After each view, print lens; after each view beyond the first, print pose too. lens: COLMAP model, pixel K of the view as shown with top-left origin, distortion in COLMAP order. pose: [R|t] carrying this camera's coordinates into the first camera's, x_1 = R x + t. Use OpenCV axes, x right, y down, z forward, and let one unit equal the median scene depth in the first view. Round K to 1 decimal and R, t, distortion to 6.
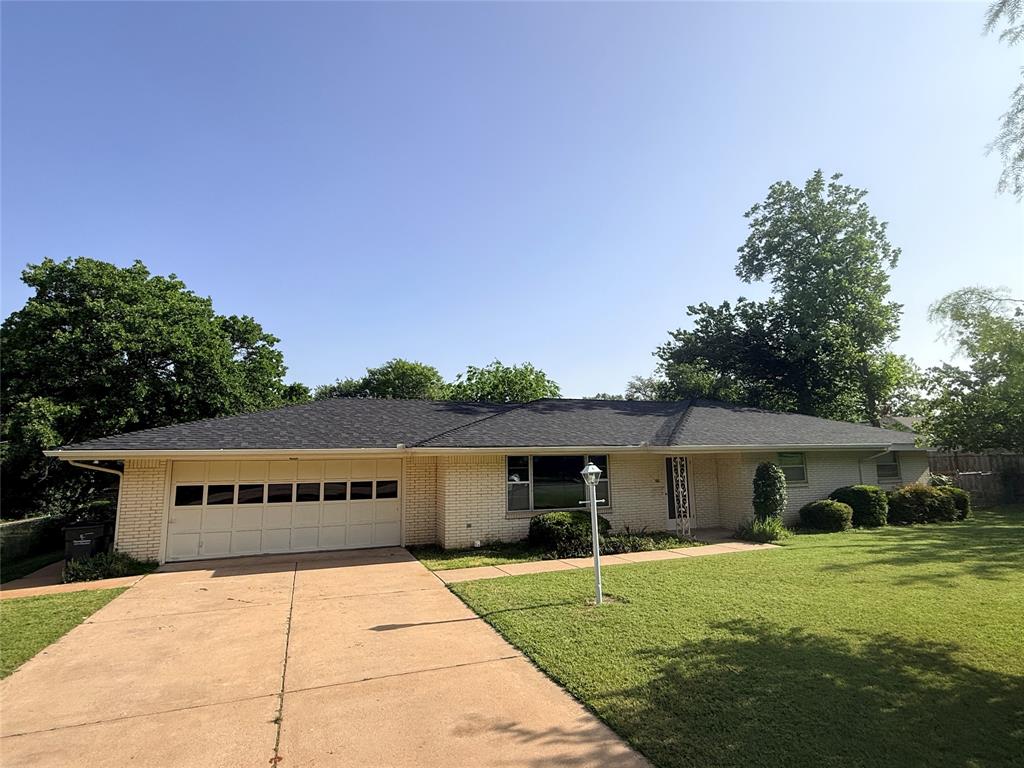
lens RADIAL K [[535.1, 0, 512.0], [0, 535.1, 384.0], [0, 0, 1]] dist [0.002556, 0.000408]
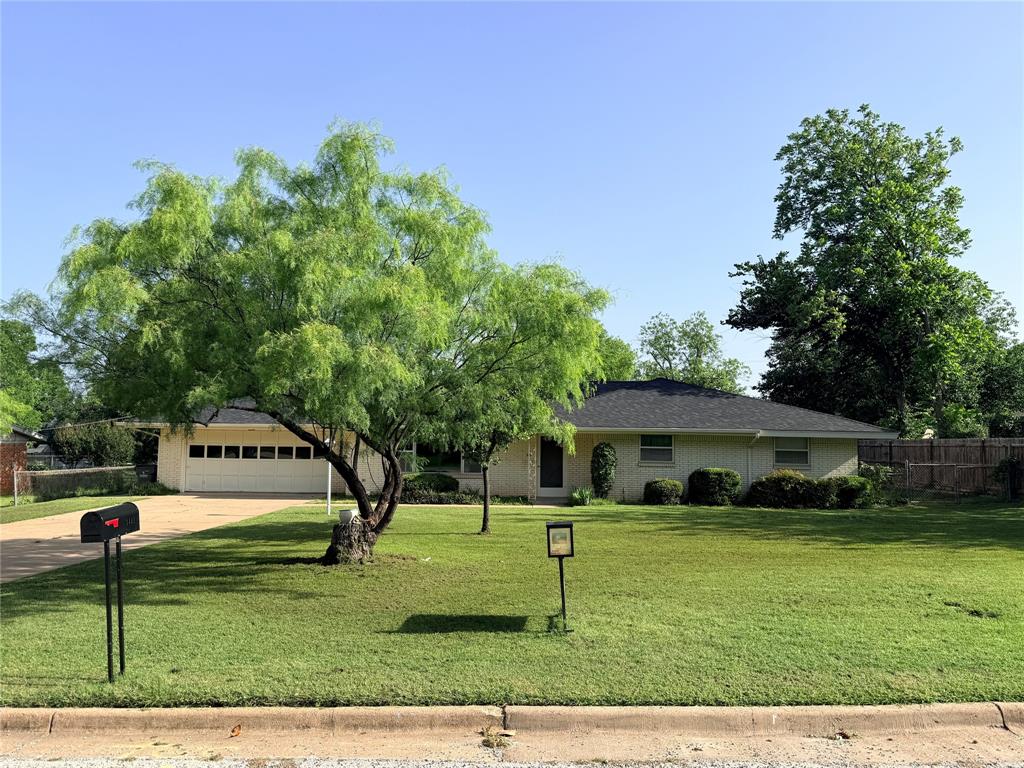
lens RADIAL K [[741.9, 0, 507.3], [0, 741.9, 402.5], [0, 0, 1]] dist [0.081002, 0.000341]
pose [[0.916727, 0.011503, -0.399349, 0.989126], [0.029919, 0.994802, 0.097336, -0.109236], [0.398393, -0.101178, 0.911617, -0.568384]]
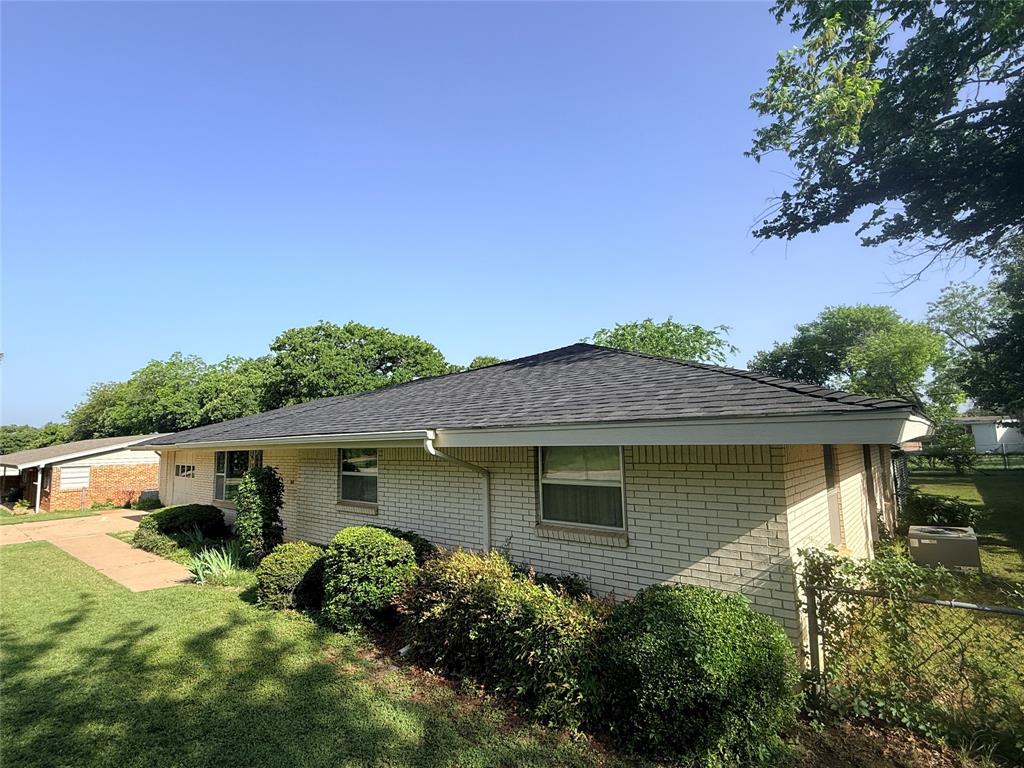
lens RADIAL K [[520.5, 0, 513.3], [0, 520.5, 366.1], [0, 0, 1]] dist [-0.028751, 0.000128]
pose [[0.457298, -0.124821, -0.880510, 1.245959], [0.143267, 0.987509, -0.065582, 0.118951], [0.877698, -0.096157, 0.469468, 1.047348]]
